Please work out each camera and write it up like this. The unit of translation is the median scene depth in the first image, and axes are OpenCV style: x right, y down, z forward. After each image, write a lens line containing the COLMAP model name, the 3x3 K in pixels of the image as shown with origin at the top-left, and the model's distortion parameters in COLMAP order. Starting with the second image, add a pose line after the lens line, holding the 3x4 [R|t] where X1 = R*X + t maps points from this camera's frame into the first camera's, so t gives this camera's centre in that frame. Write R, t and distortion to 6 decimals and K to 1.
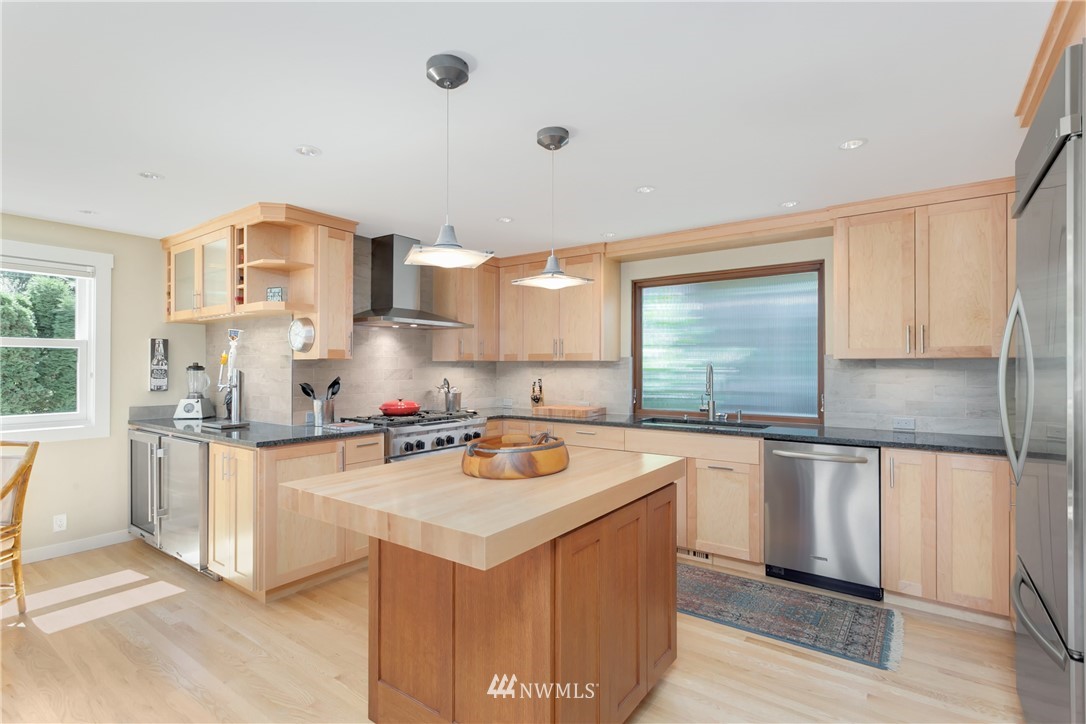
lens RADIAL K [[517.6, 0, 543.0], [0, 517.6, 362.0], [0, 0, 1]] dist [0.002789, 0.000953]
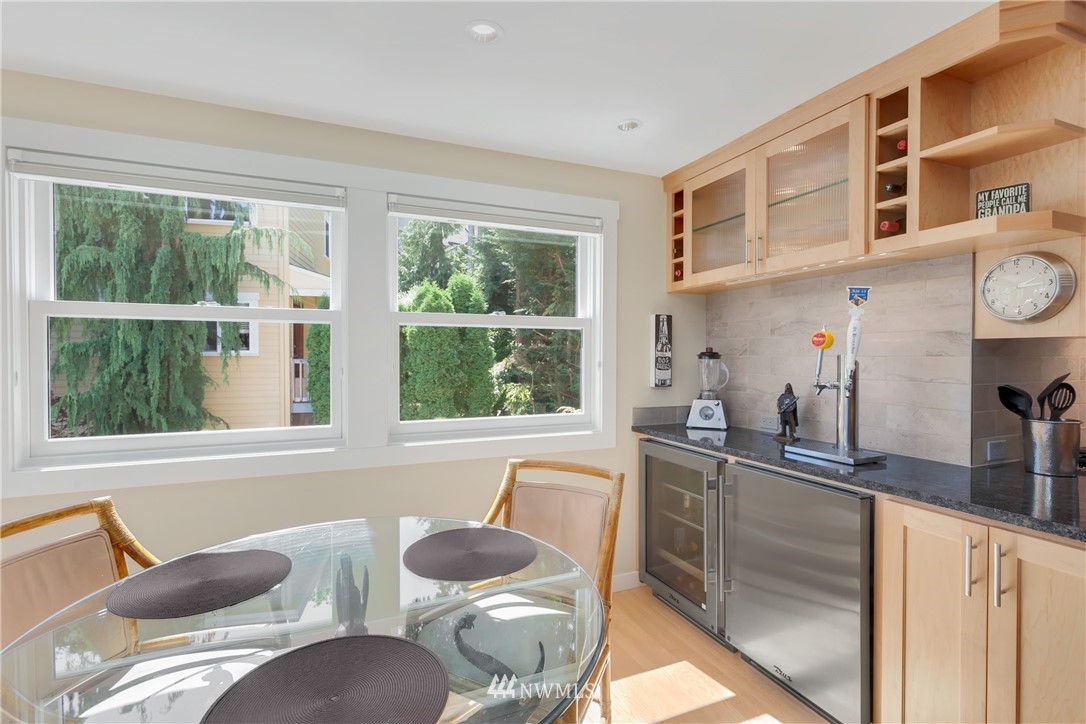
lens RADIAL K [[517.6, 0, 543.0], [0, 517.6, 362.0], [0, 0, 1]] dist [0.002789, 0.000953]
pose [[0.857010, 0.009389, -0.515215, -0.515076], [0.001388, 0.999788, 0.020528, 0.006111], [0.515299, -0.018308, 0.856815, 0.296082]]
